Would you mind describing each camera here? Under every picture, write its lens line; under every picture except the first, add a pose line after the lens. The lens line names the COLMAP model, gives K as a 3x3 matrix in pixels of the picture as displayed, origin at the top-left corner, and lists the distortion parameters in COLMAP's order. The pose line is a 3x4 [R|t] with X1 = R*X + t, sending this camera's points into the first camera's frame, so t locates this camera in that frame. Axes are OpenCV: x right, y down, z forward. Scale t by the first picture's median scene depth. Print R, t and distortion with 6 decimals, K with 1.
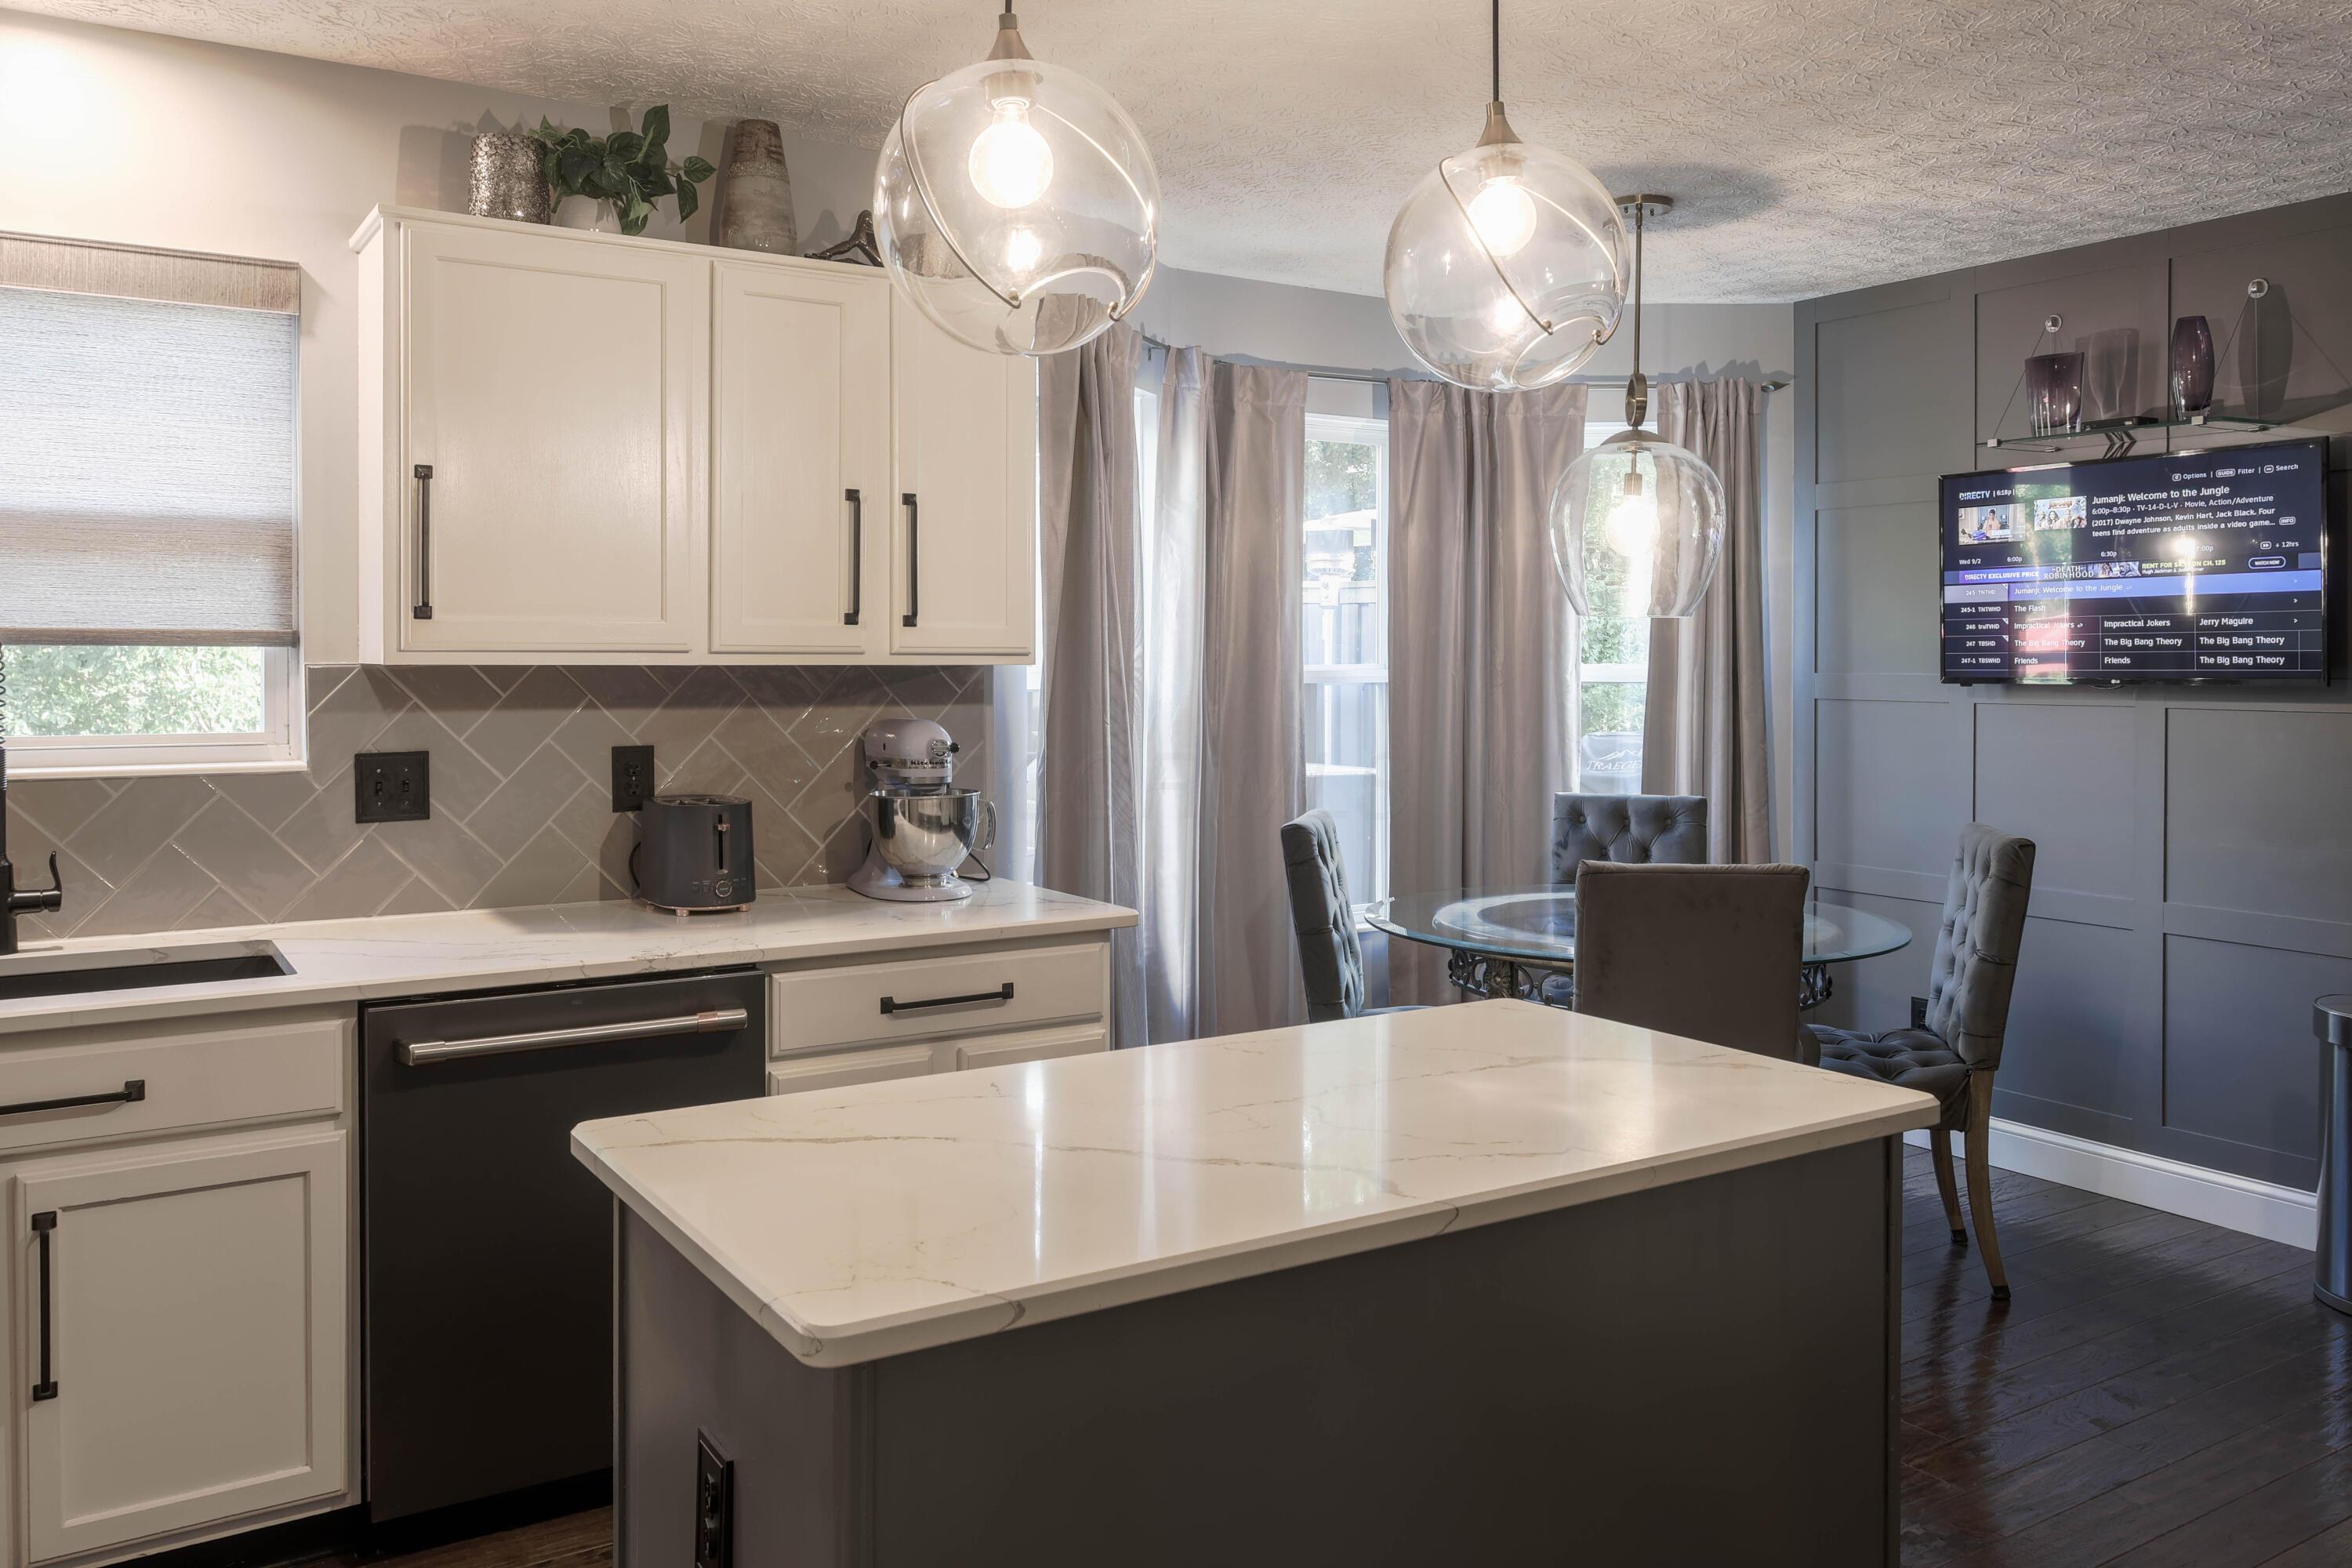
lens RADIAL K [[1736.6, 0, 1158.5], [0, 1736.6, 784.0], [0, 0, 1]] dist [-0.001959, 0.000358]
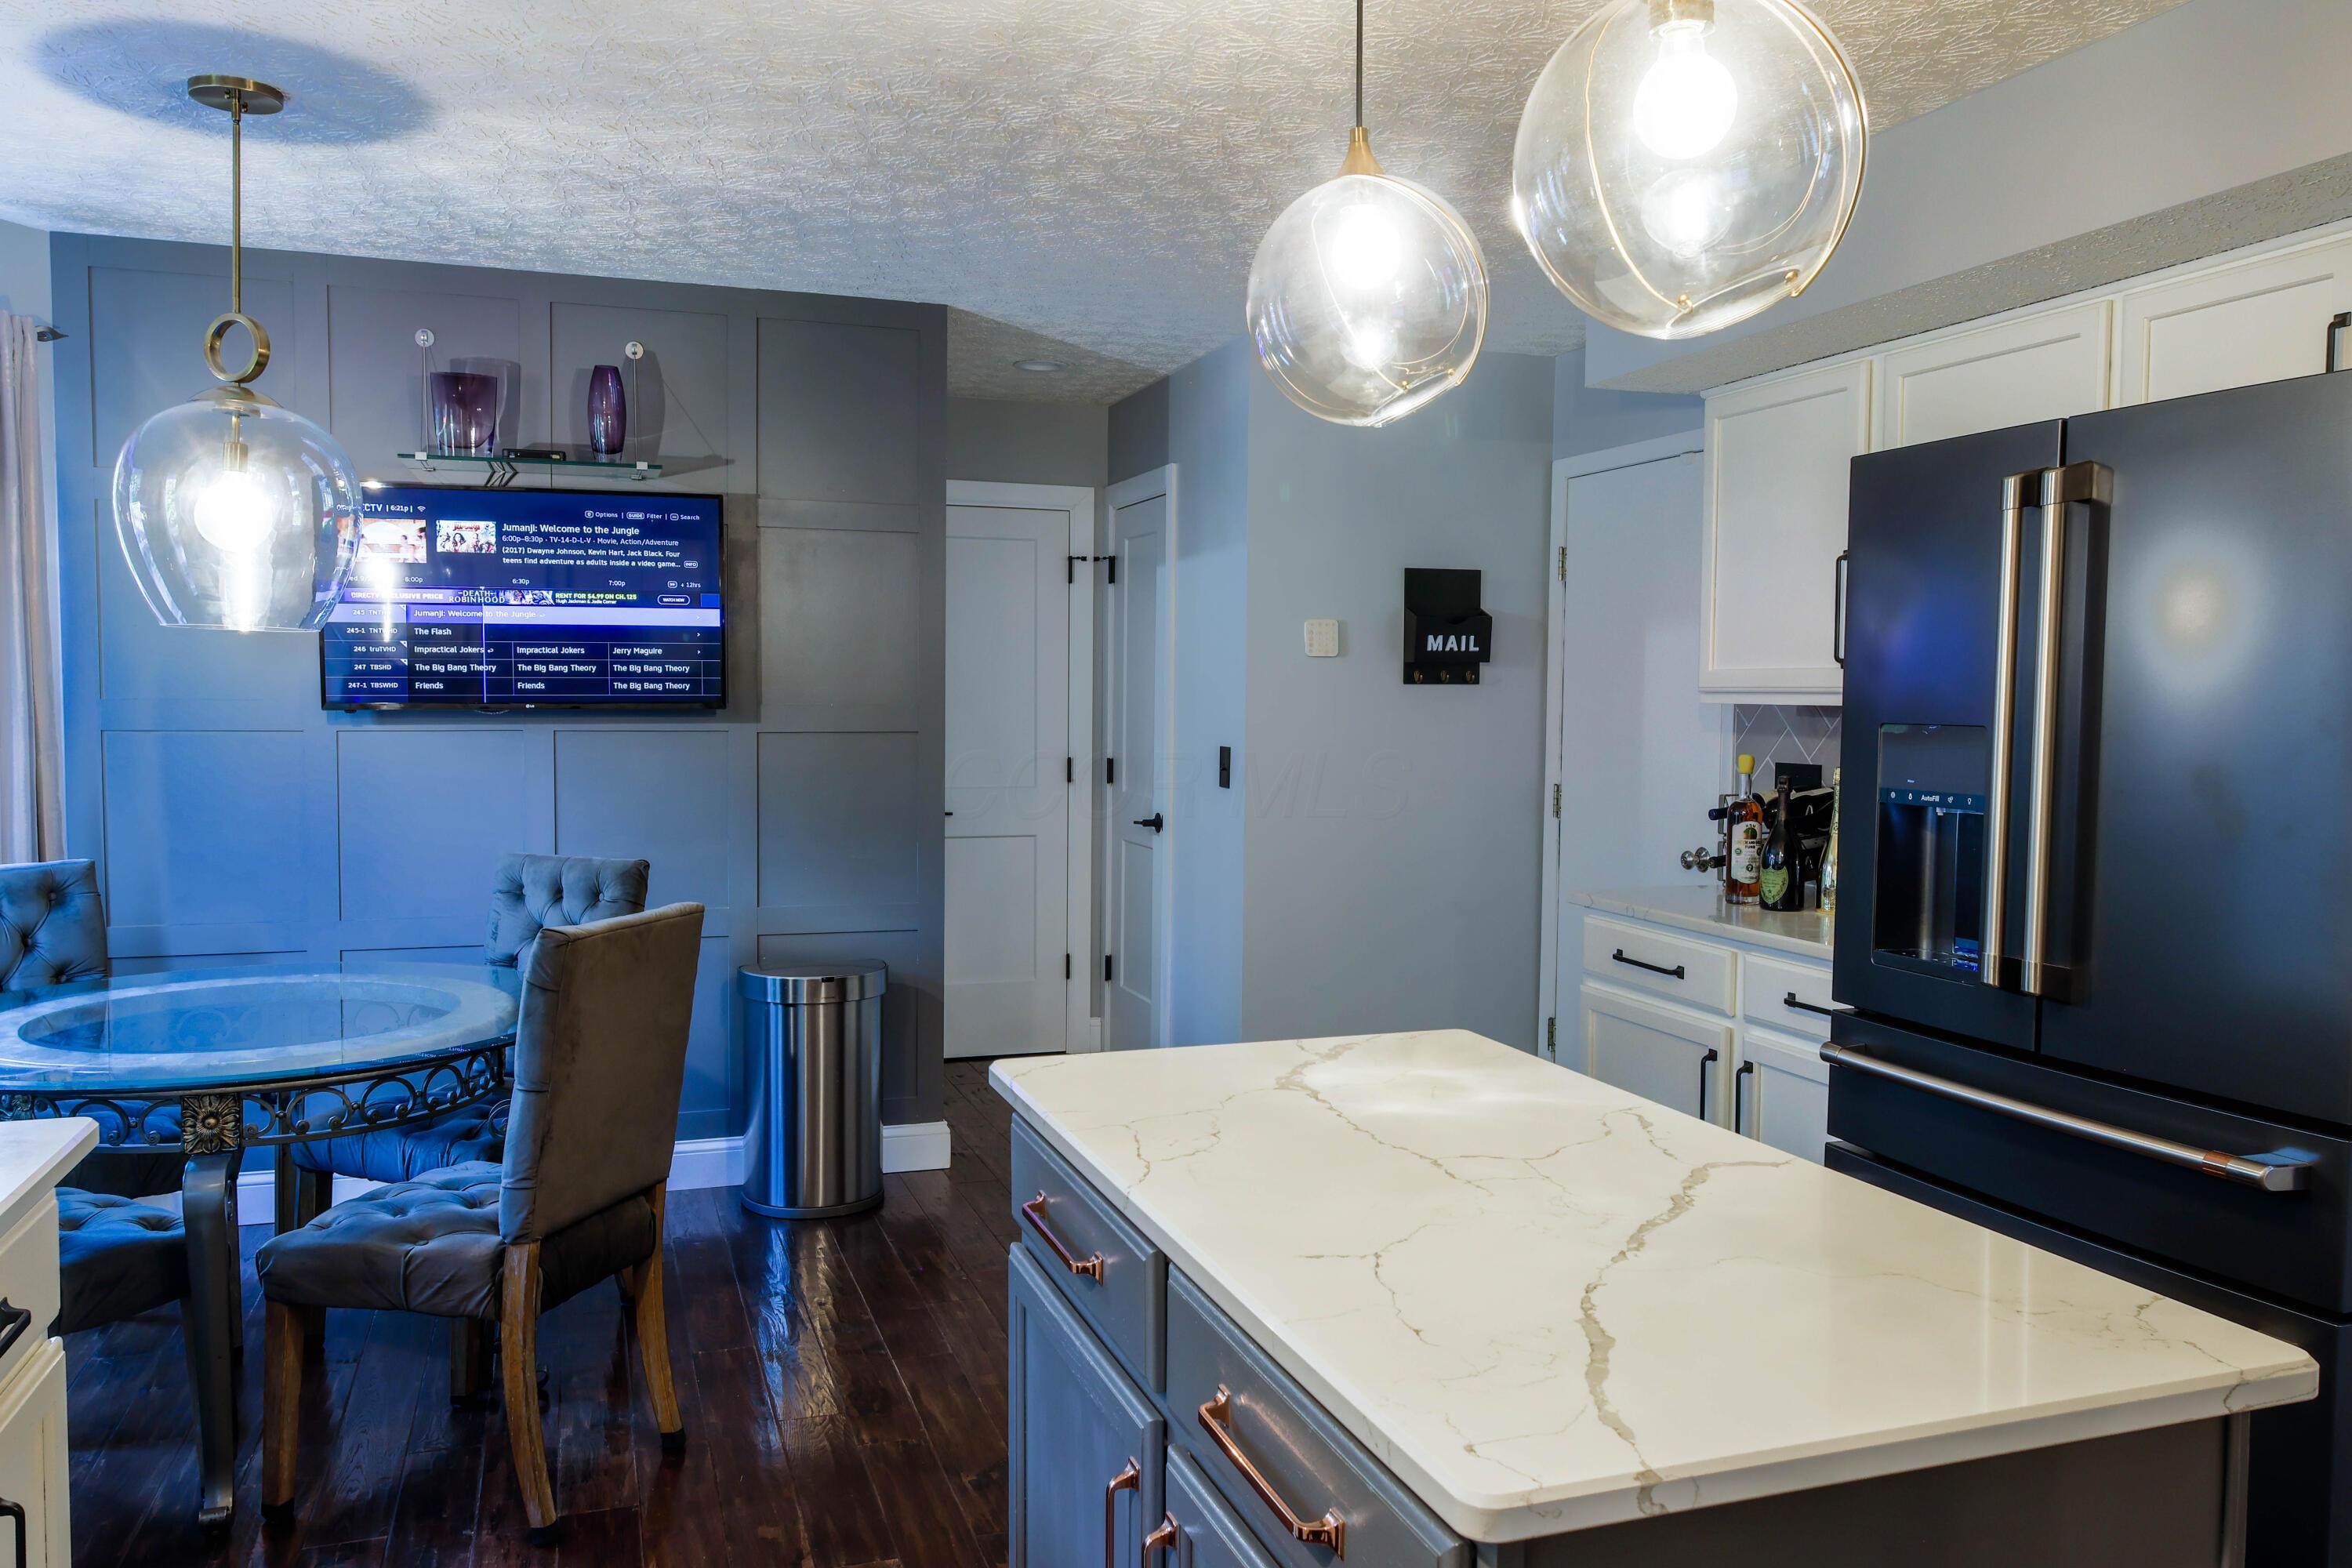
lens RADIAL K [[1736.6, 0, 1161.3], [0, 1736.6, 792.4], [0, 0, 1]] dist [-0.001959, 0.000358]
pose [[0.237039, -0.052322, 0.970090, -0.368132], [0.066193, 0.997098, 0.037605, -0.022785], [-0.969242, 0.055299, 0.239815, 0.405890]]
